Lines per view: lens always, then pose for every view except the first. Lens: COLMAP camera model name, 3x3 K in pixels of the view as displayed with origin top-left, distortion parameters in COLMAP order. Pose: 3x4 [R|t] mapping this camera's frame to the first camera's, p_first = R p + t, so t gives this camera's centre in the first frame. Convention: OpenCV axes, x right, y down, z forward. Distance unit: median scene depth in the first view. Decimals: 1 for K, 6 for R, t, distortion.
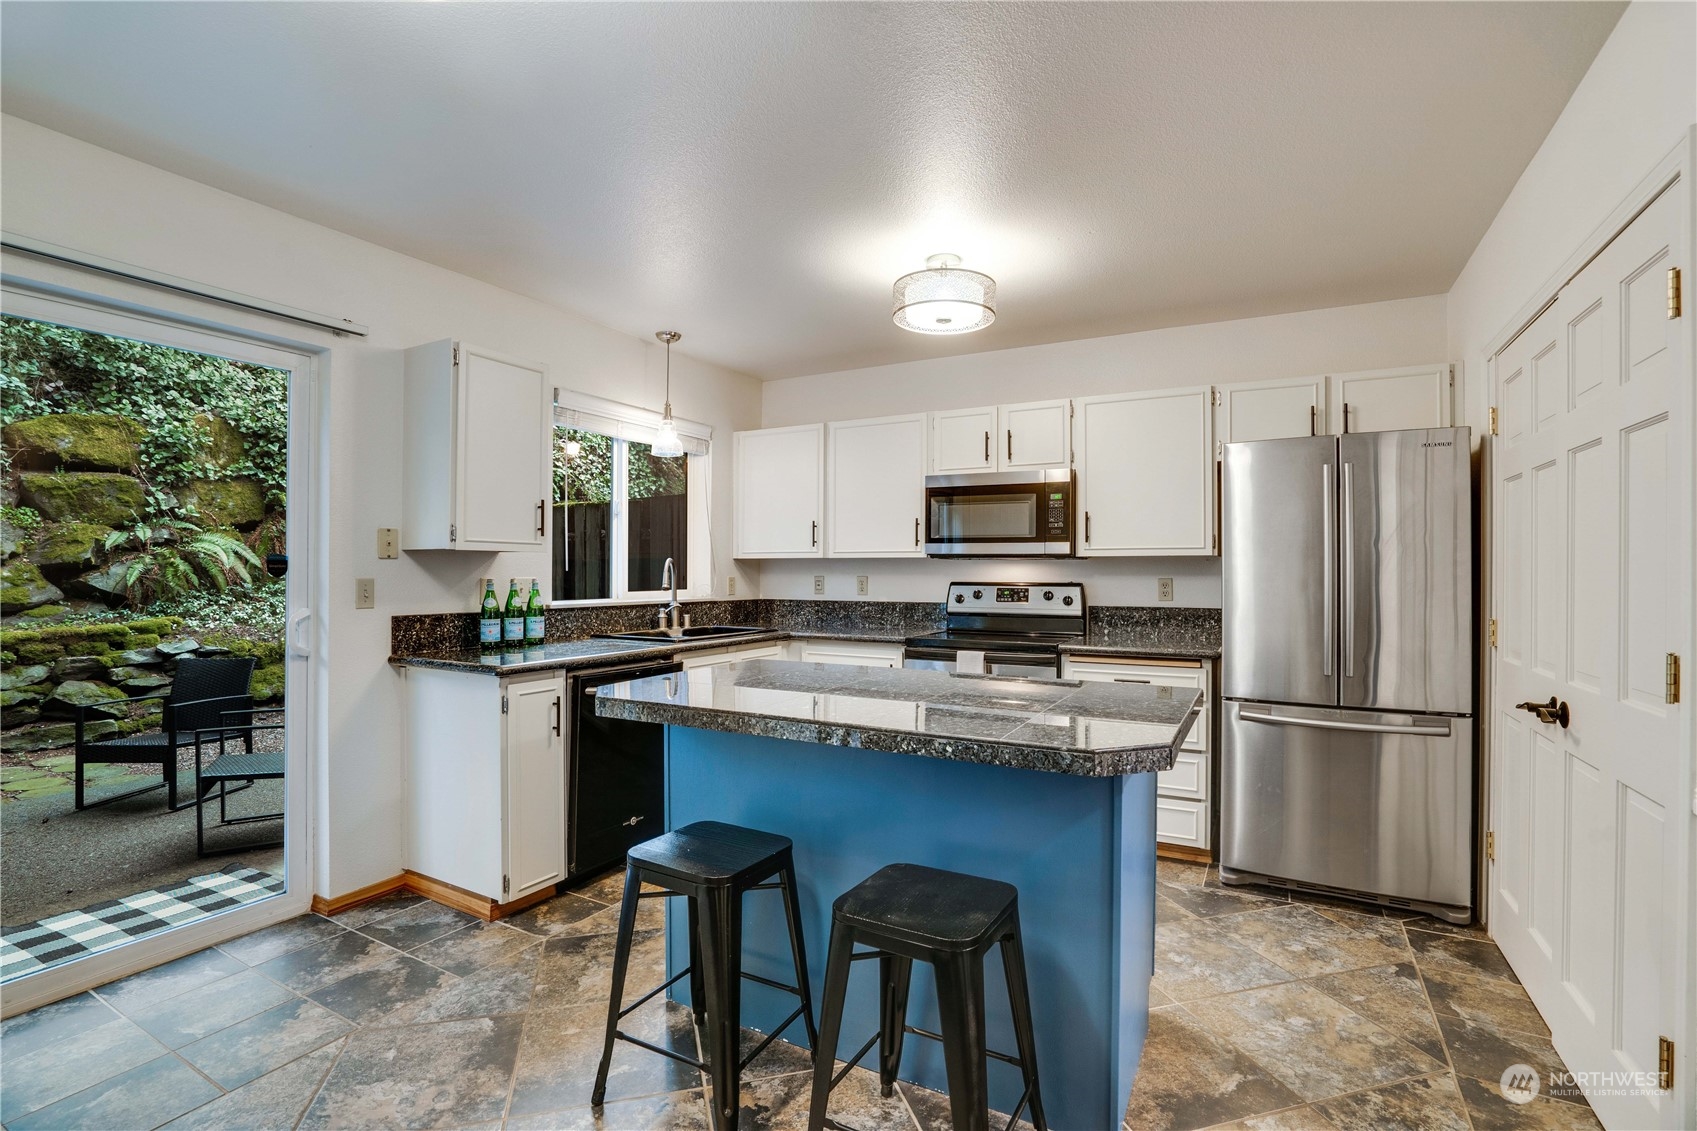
lens RADIAL K [[790.4, 0, 840.0], [0, 790.4, 571.3], [0, 0, 1]] dist [-0.068494, 0.026427]
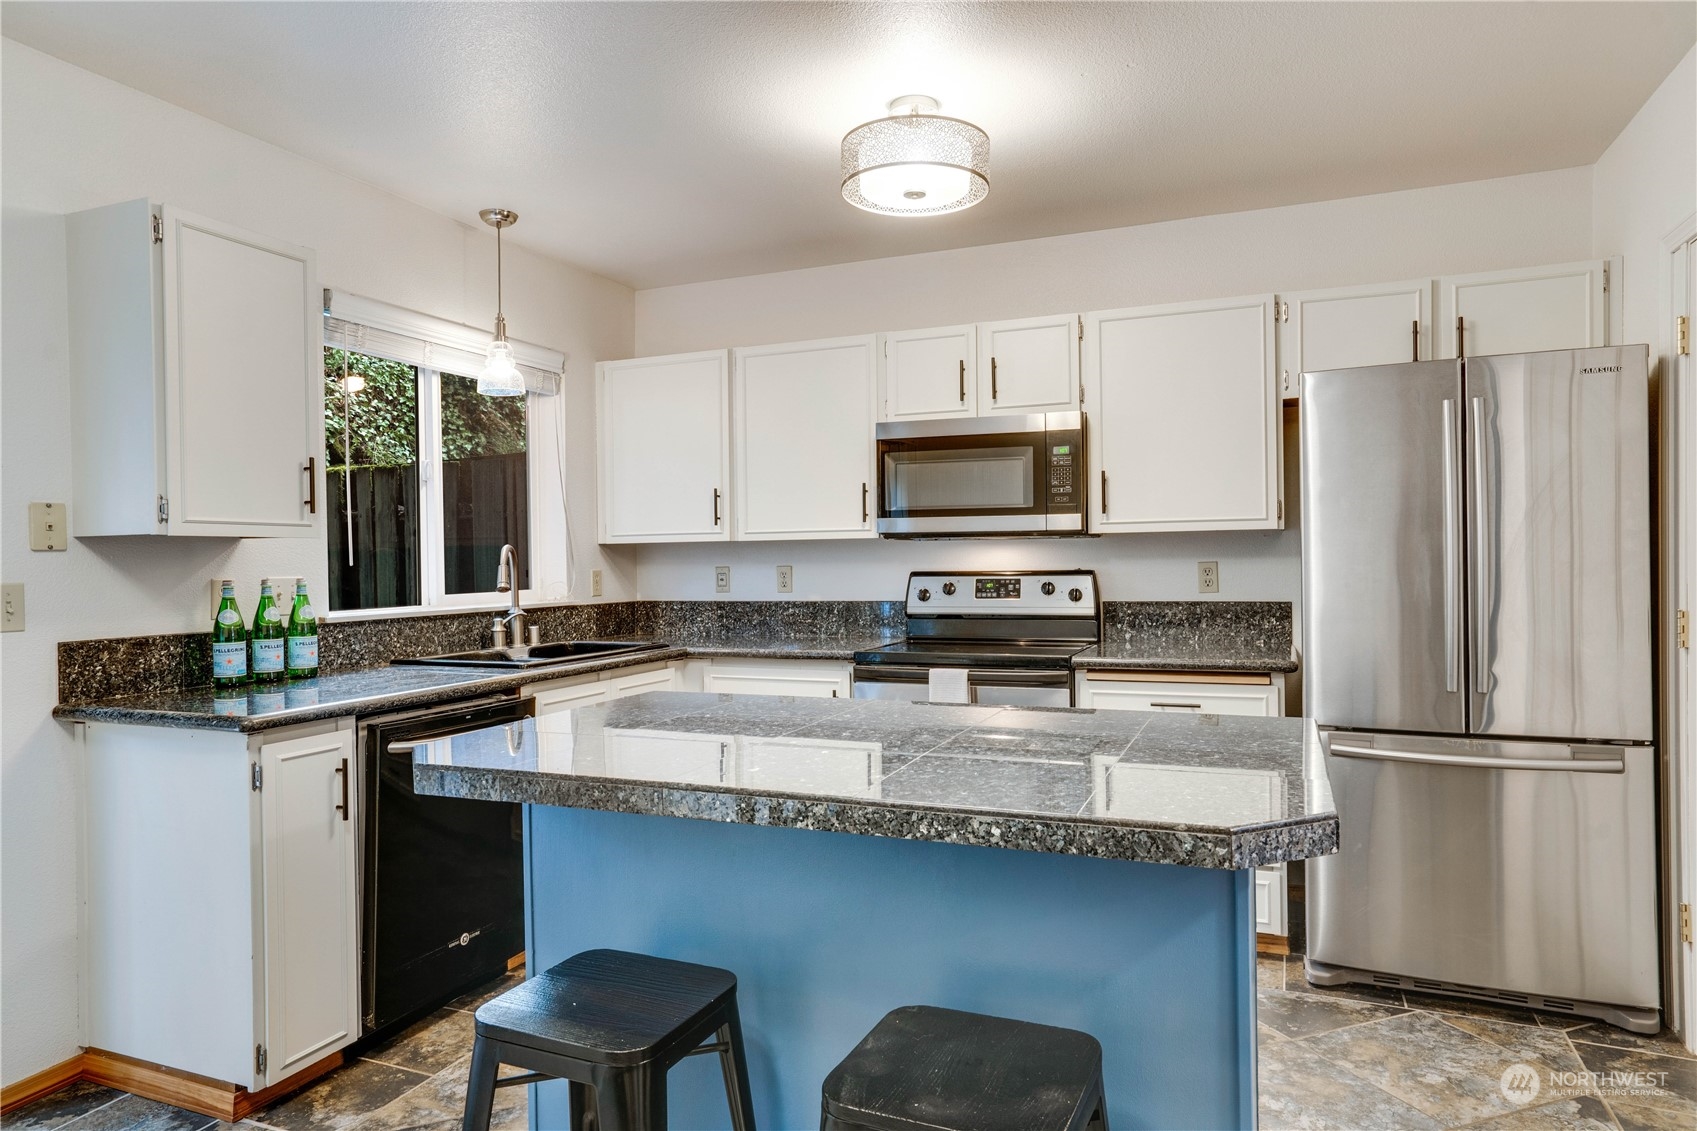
lens RADIAL K [[1050.9, 0, 841.7], [0, 1050.9, 570.1], [0, 0, 1]] dist [-0.023304, 0.029902]
pose [[0.993590, -0.017807, 0.111632, -0.038053], [0.016650, 0.999798, 0.011292, 0.000175], [-0.111811, -0.009361, 0.993685, 0.079171]]
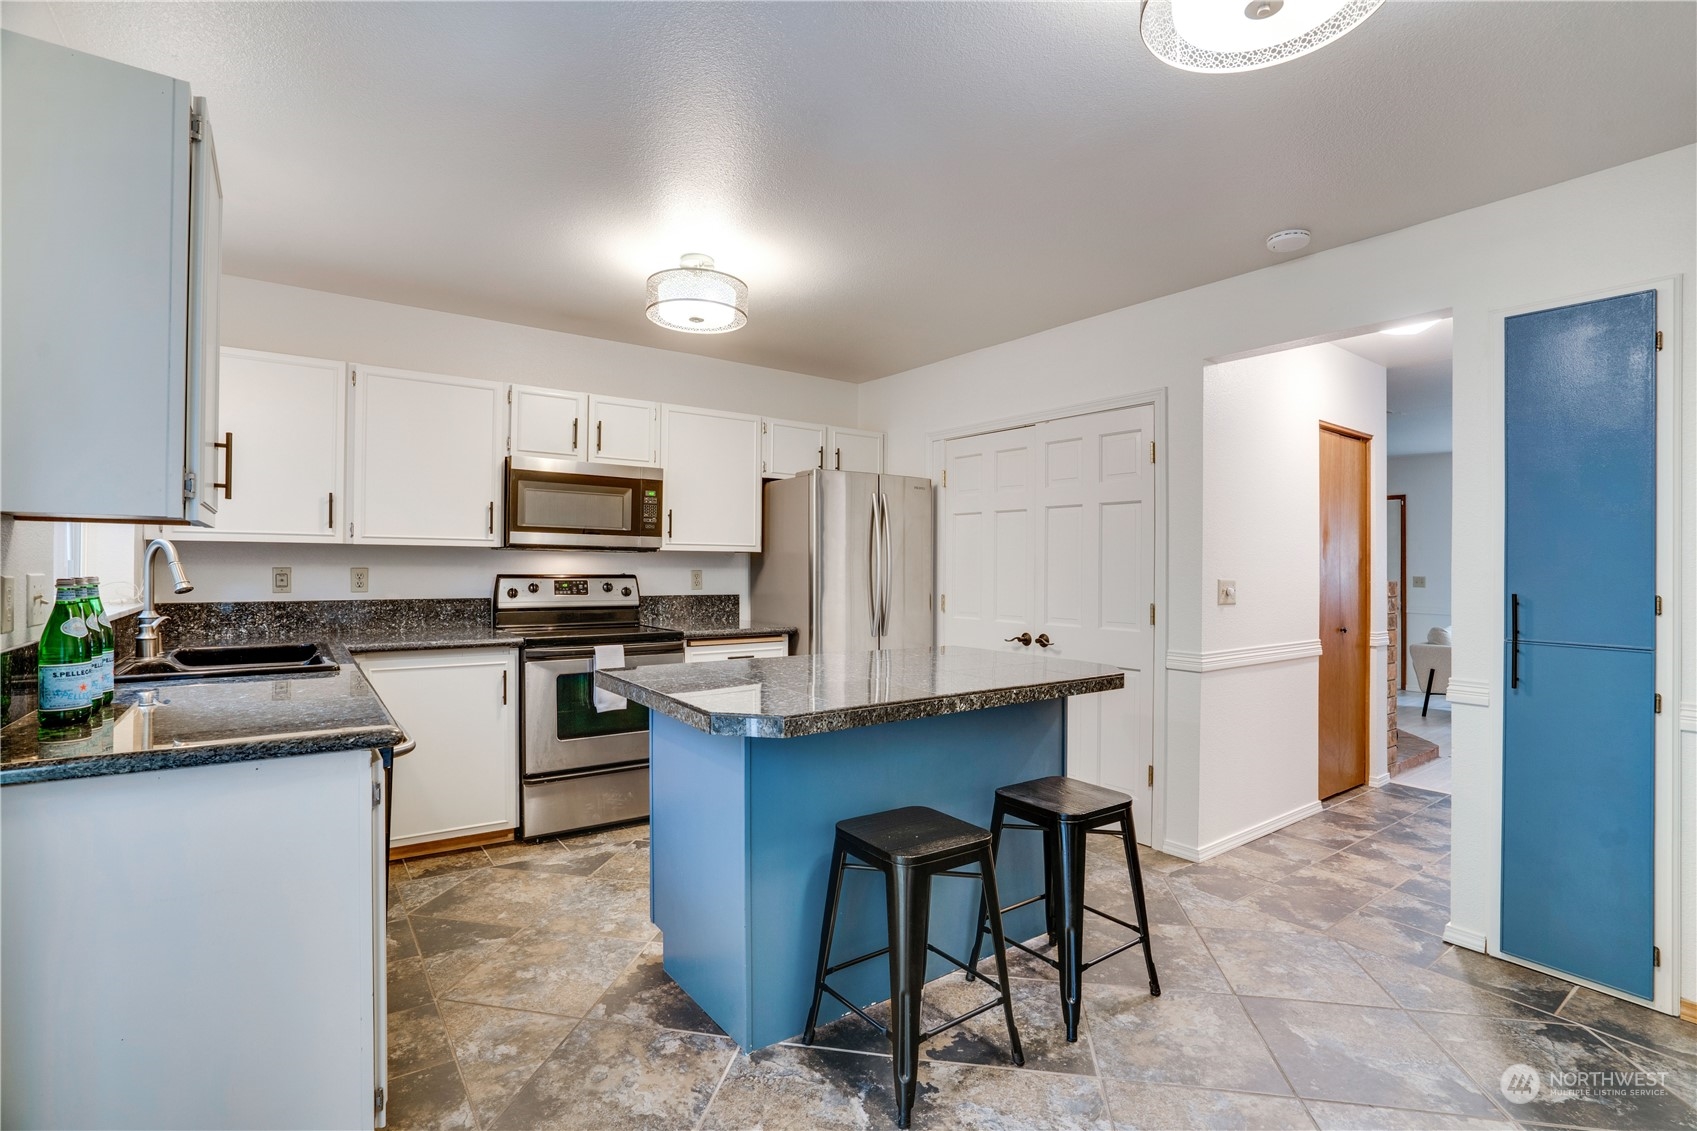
lens RADIAL K [[790.4, 0, 840.0], [0, 790.4, 571.3], [0, 0, 1]] dist [-0.068494, 0.026427]
pose [[0.420832, -0.004505, 0.907127, -0.666917], [-0.009732, 0.999908, 0.009481, -0.003138], [-0.907086, -0.012818, 0.420749, 0.370054]]
